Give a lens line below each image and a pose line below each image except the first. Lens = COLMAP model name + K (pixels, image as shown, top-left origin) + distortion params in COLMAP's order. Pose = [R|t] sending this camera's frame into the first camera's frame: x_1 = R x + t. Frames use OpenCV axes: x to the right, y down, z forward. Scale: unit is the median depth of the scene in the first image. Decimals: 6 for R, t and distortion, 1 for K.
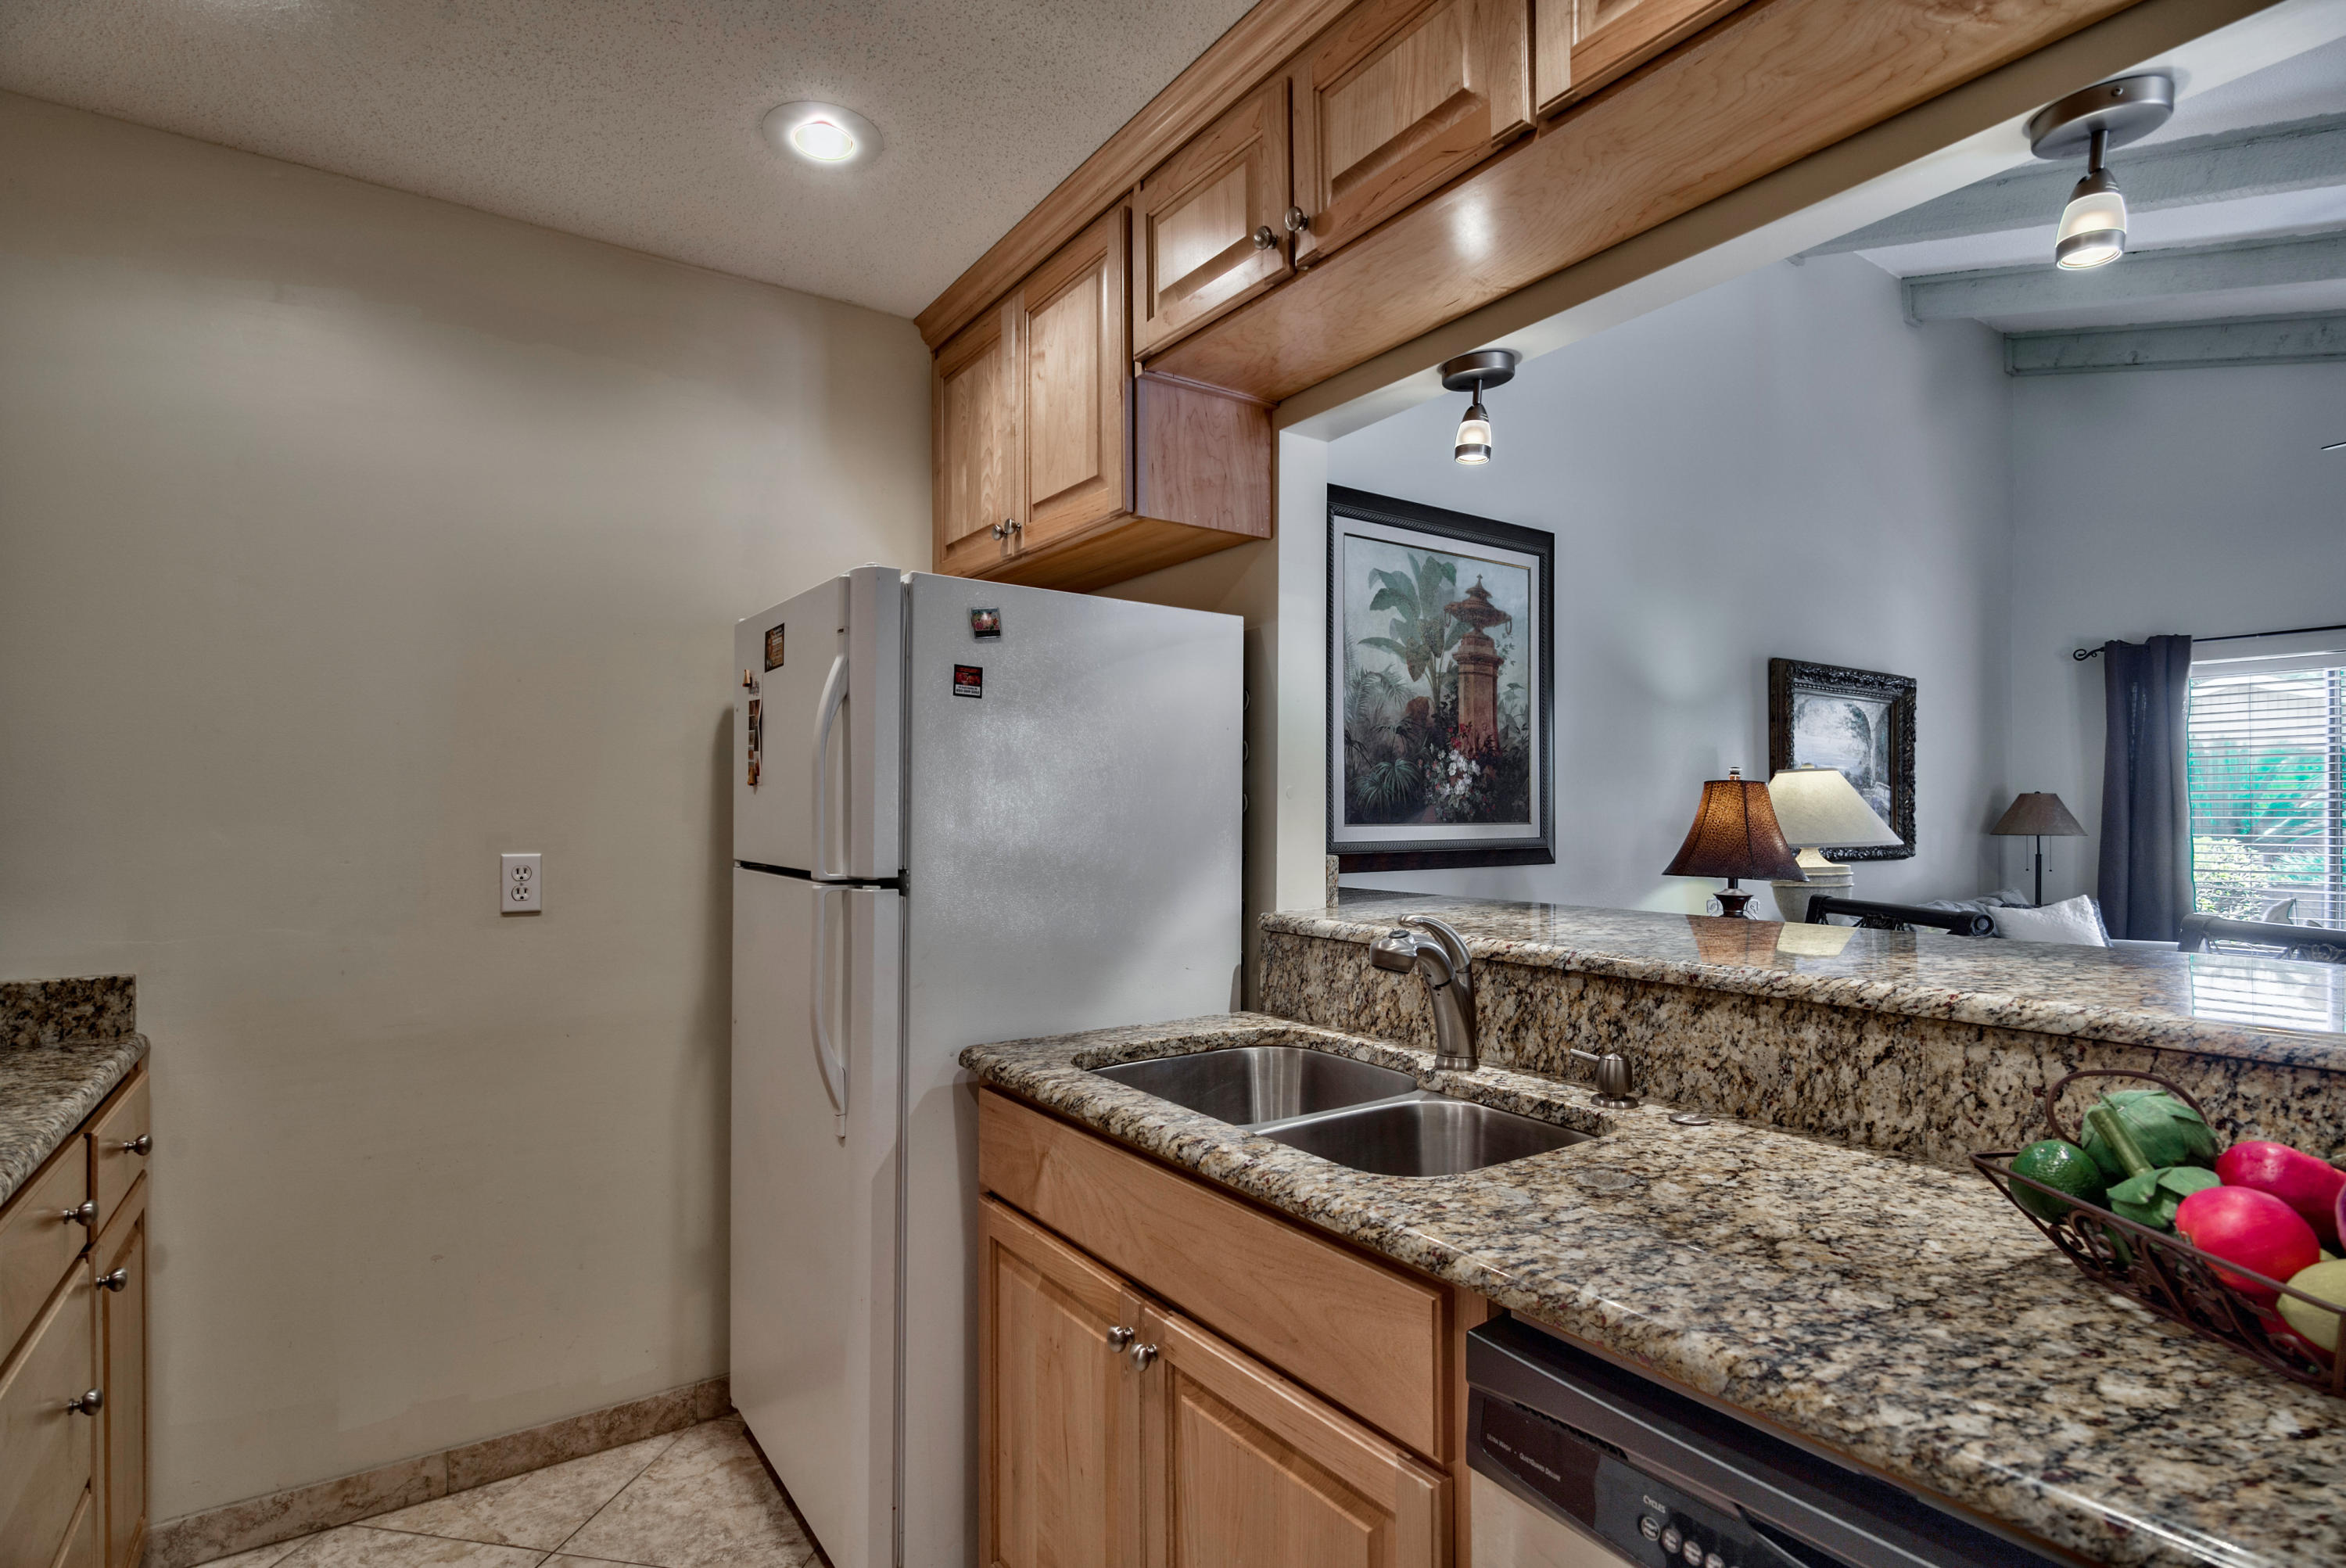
lens RADIAL K [[1131.8, 0, 1141.7], [0, 1131.8, 800.1], [0, 0, 1]] dist [-0.002312, -0.001616]
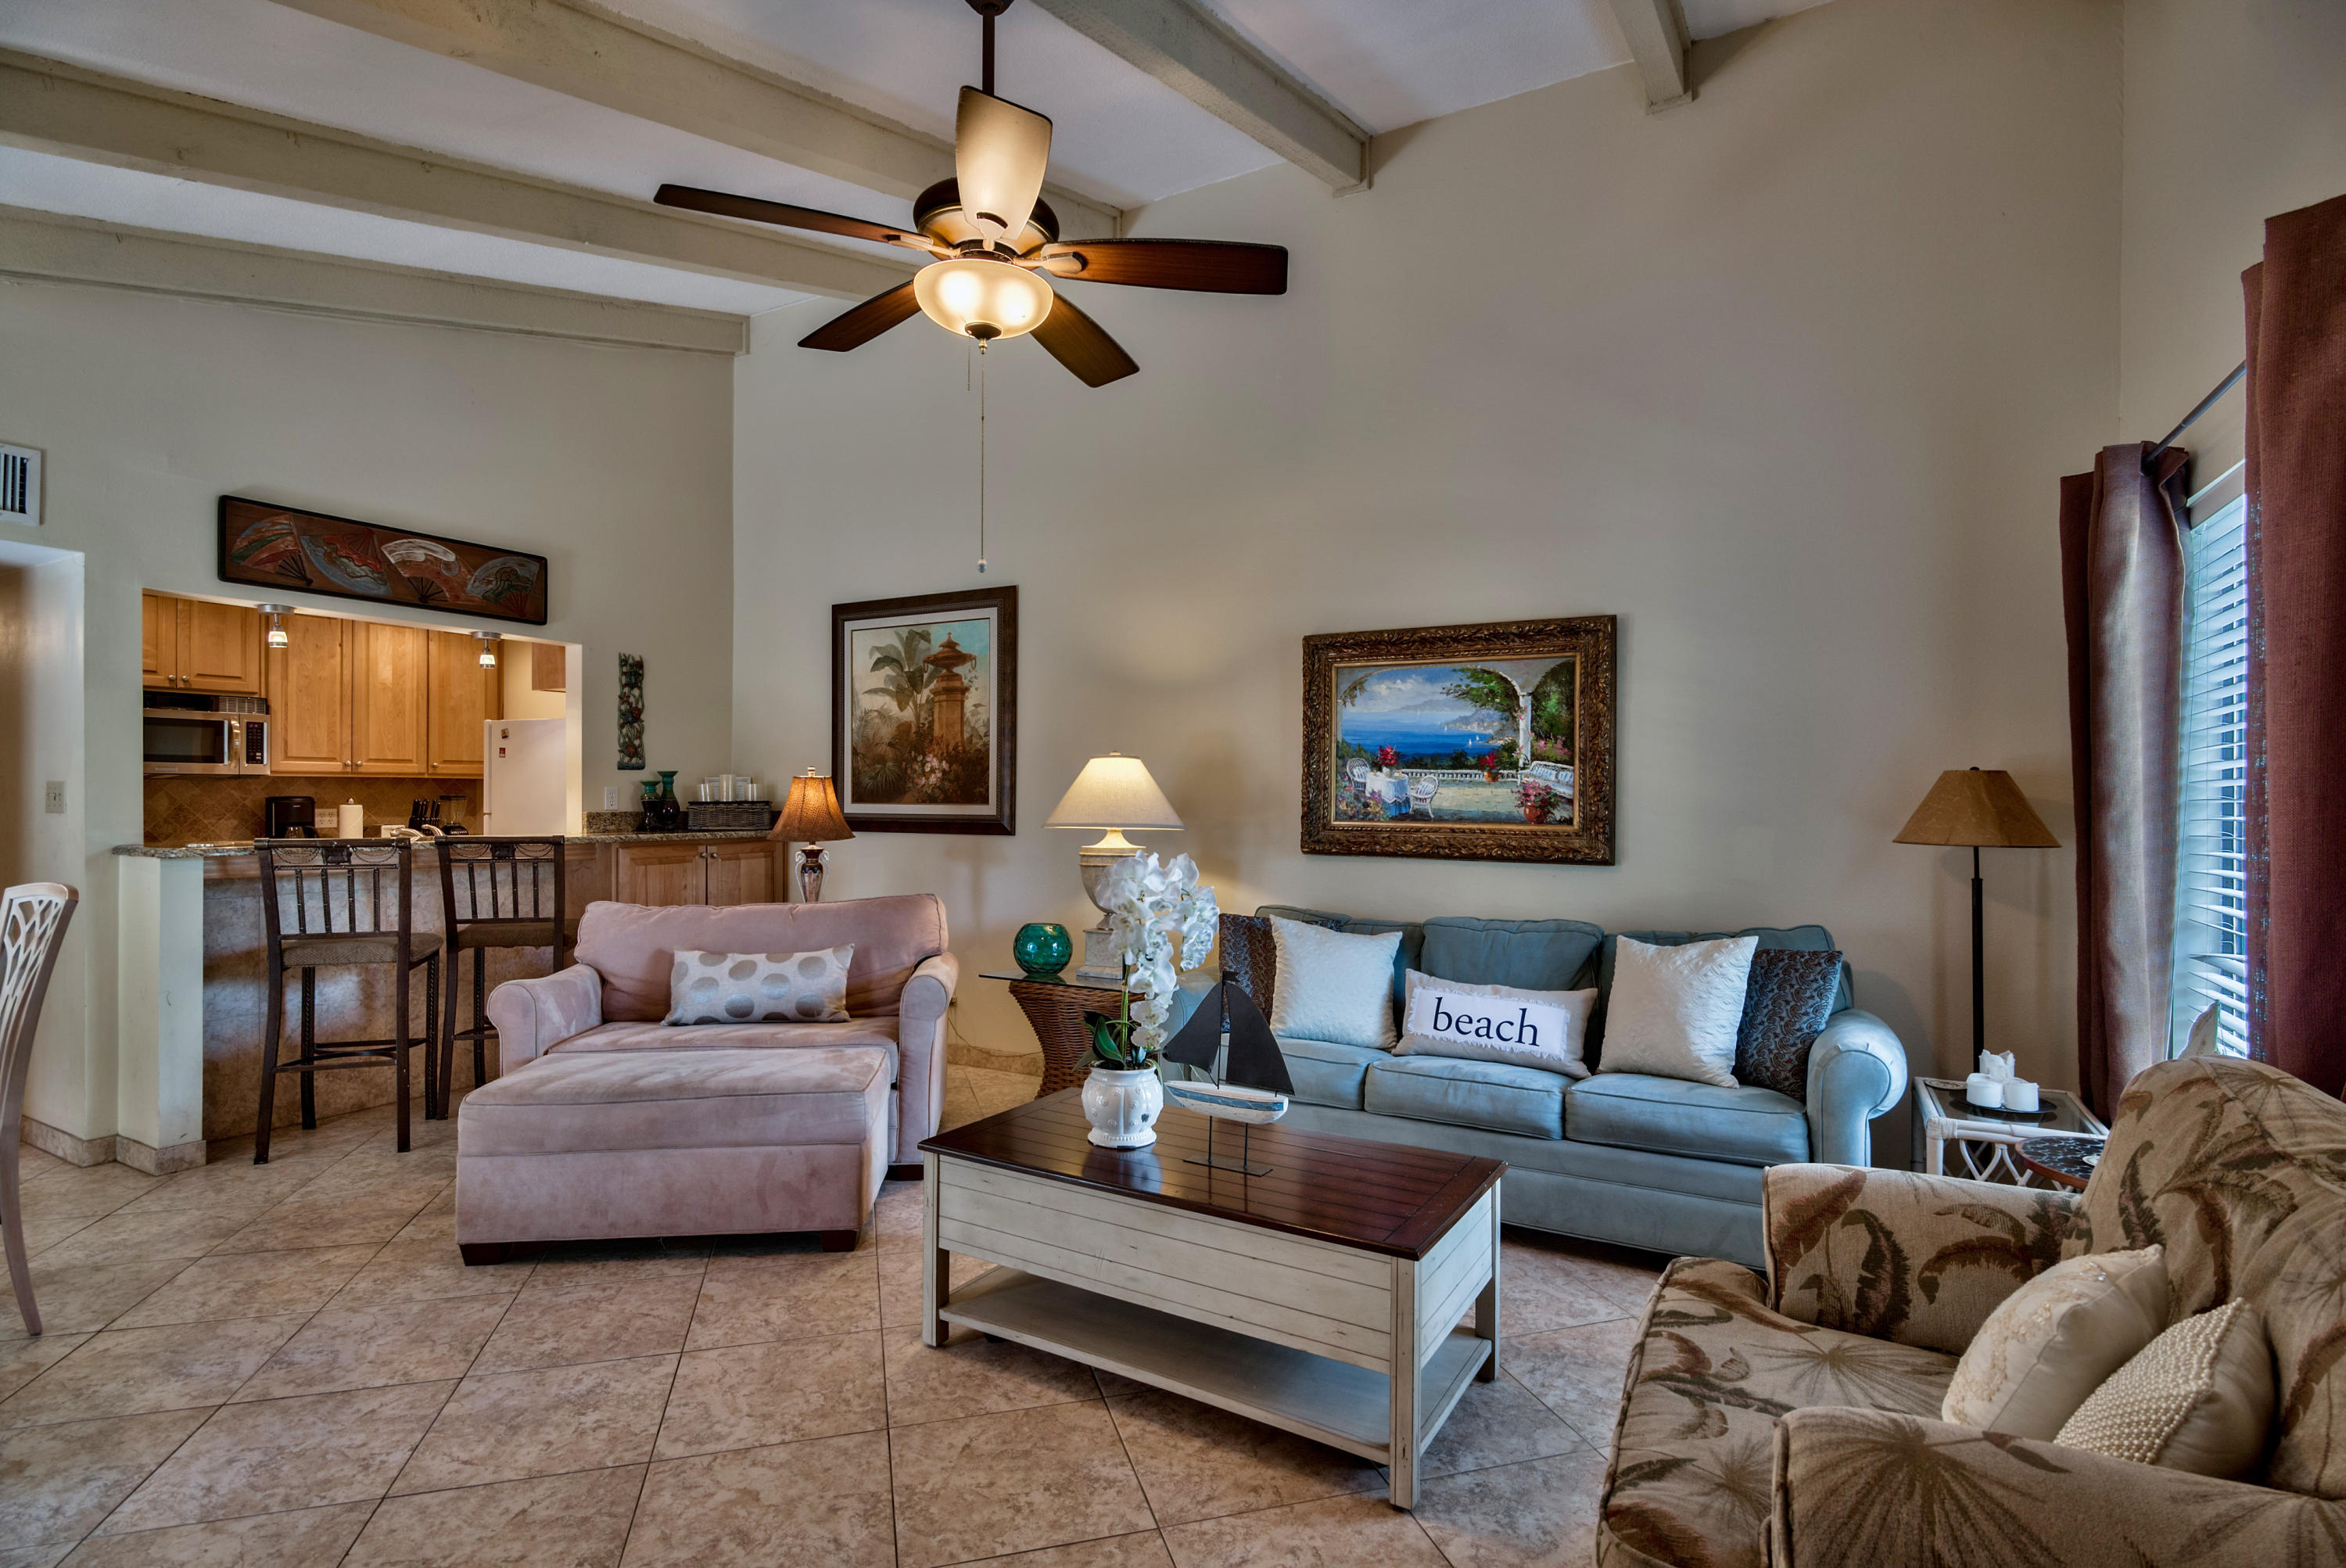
lens RADIAL K [[1131.8, 0, 1189.6], [0, 1131.8, 787.7], [0, 0, 1]] dist [-0.002312, -0.001616]
pose [[0.459011, -0.003046, -0.888425, 2.886734], [0.003469, 0.999993, -0.001637, 0.005718], [0.888424, -0.002330, 0.459018, 1.016450]]
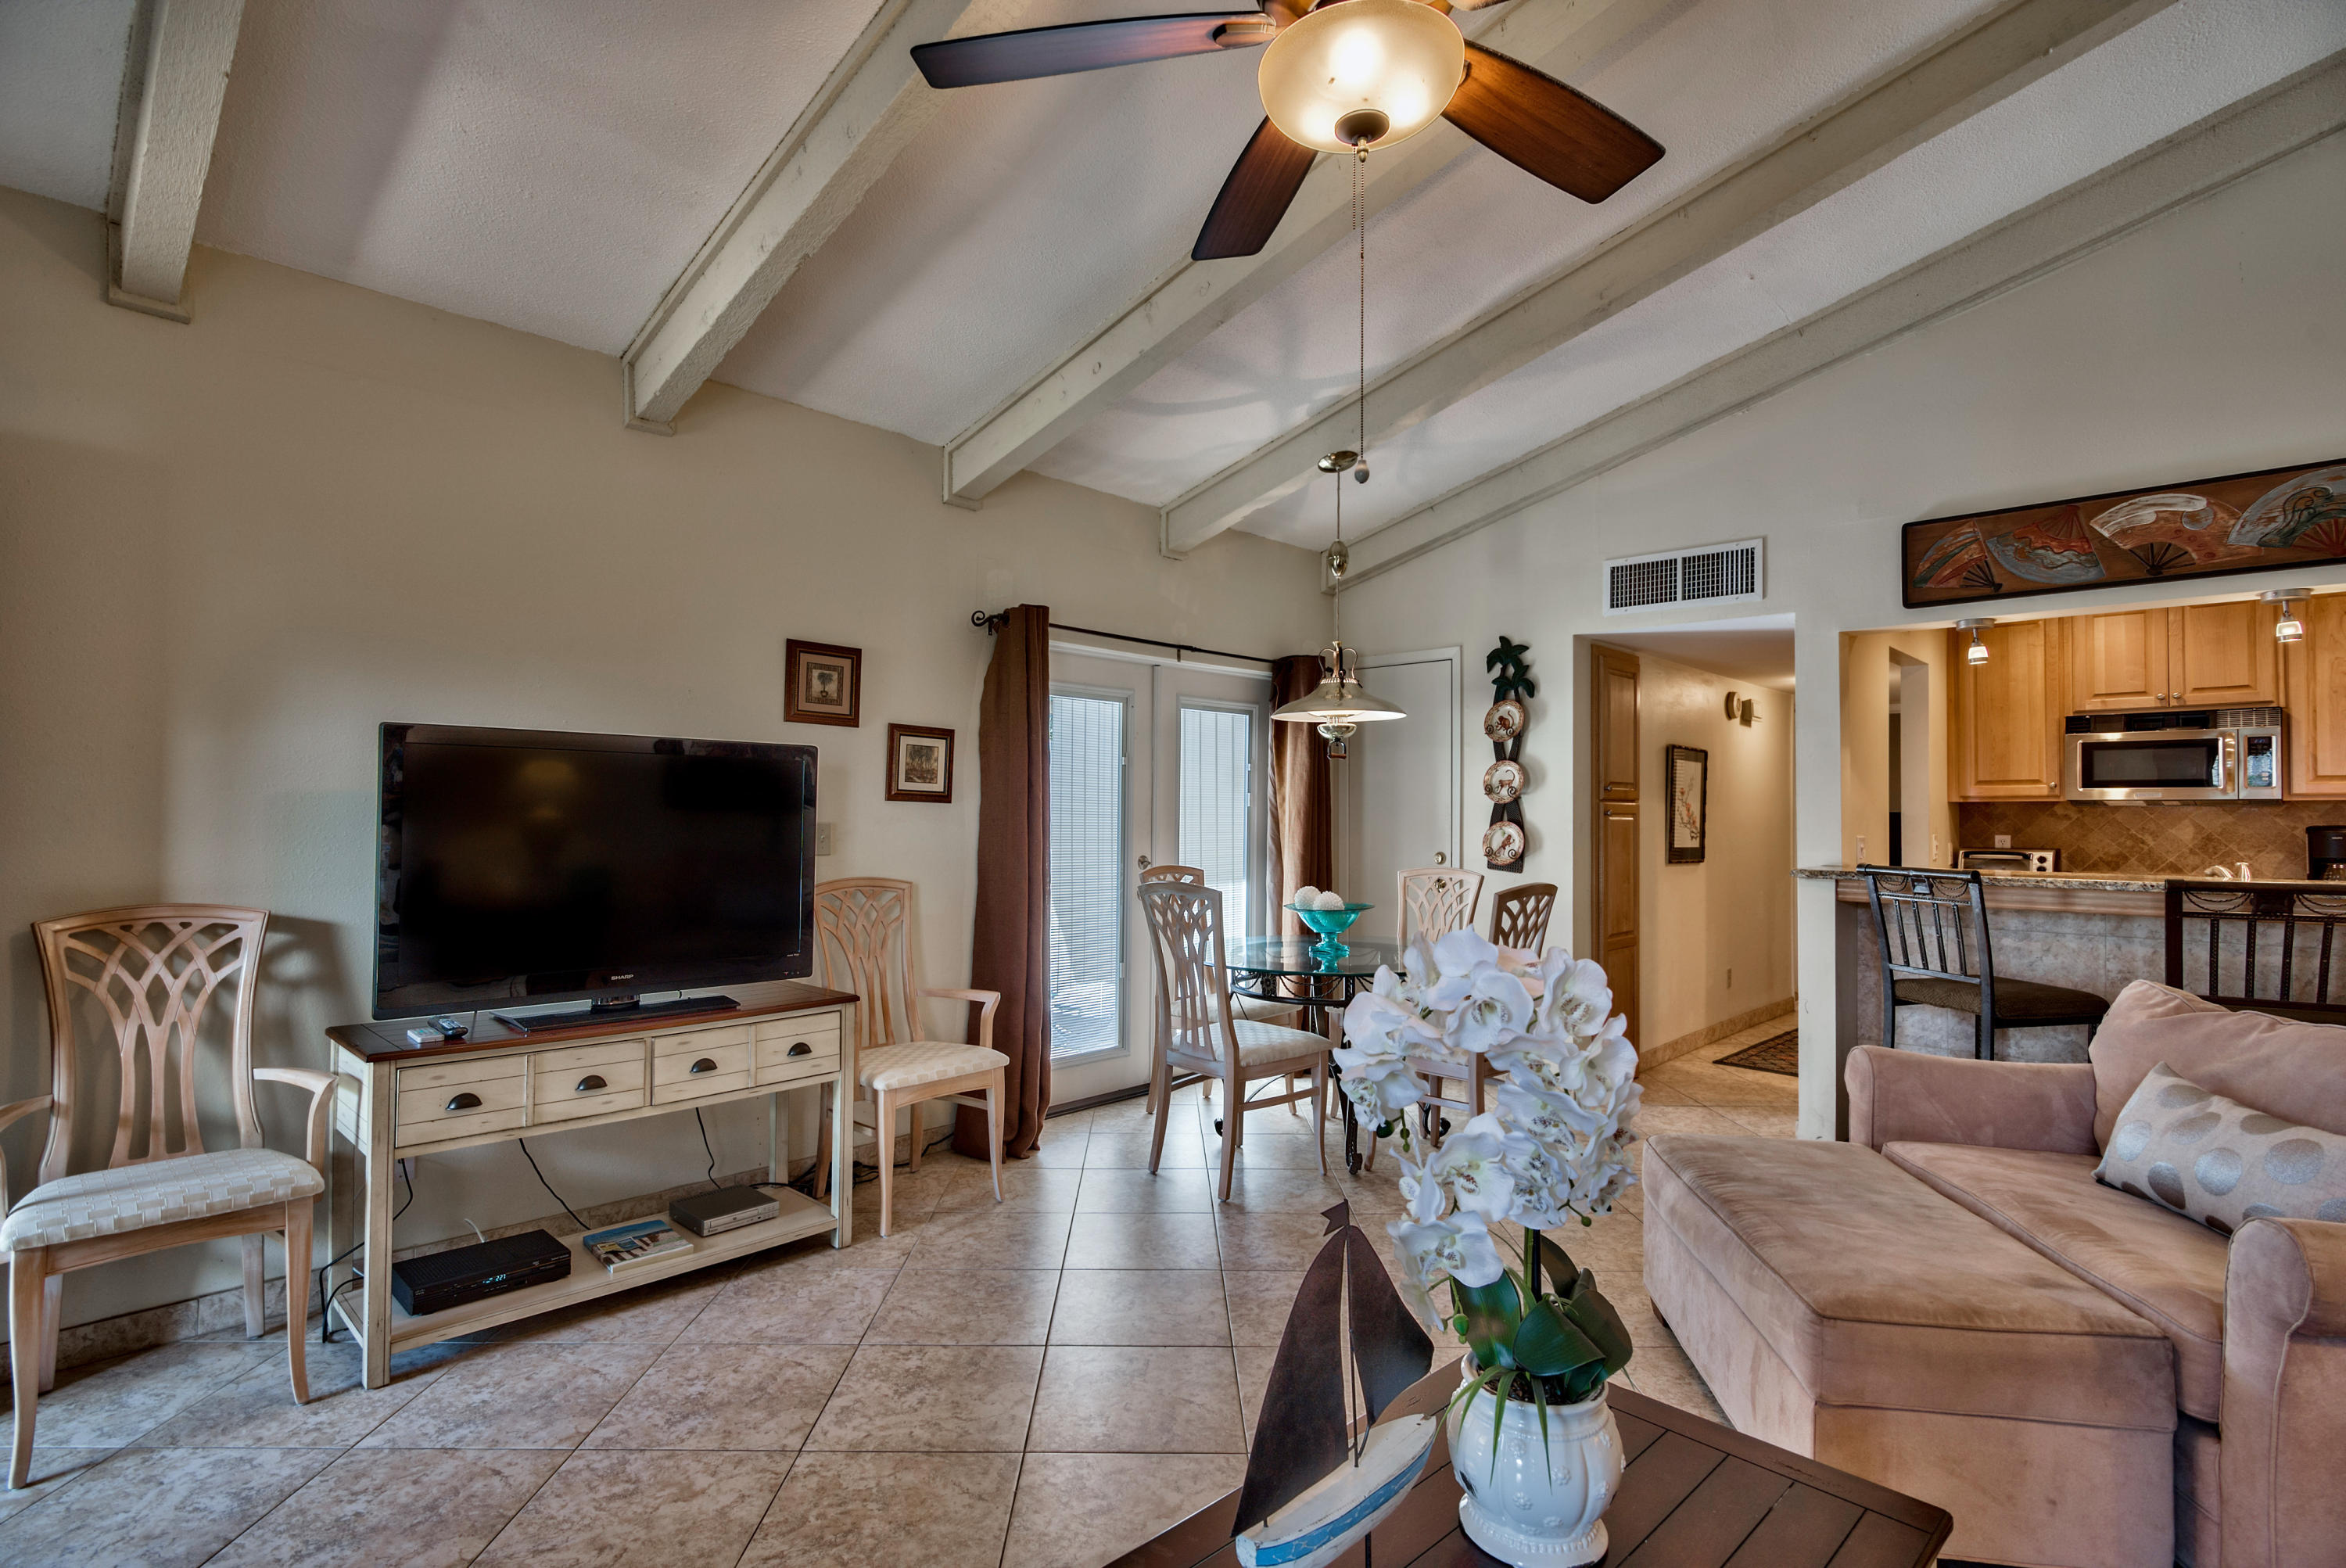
lens RADIAL K [[1131.8, 0, 1116.7], [0, 1131.8, 808.9], [0, 0, 1]] dist [-0.002312, -0.001616]
pose [[-0.983690, -0.005693, -0.179785, 2.136953], [-0.002978, 0.999877, -0.015368, 0.023465], [0.179850, -0.014582, -0.983586, 2.065403]]
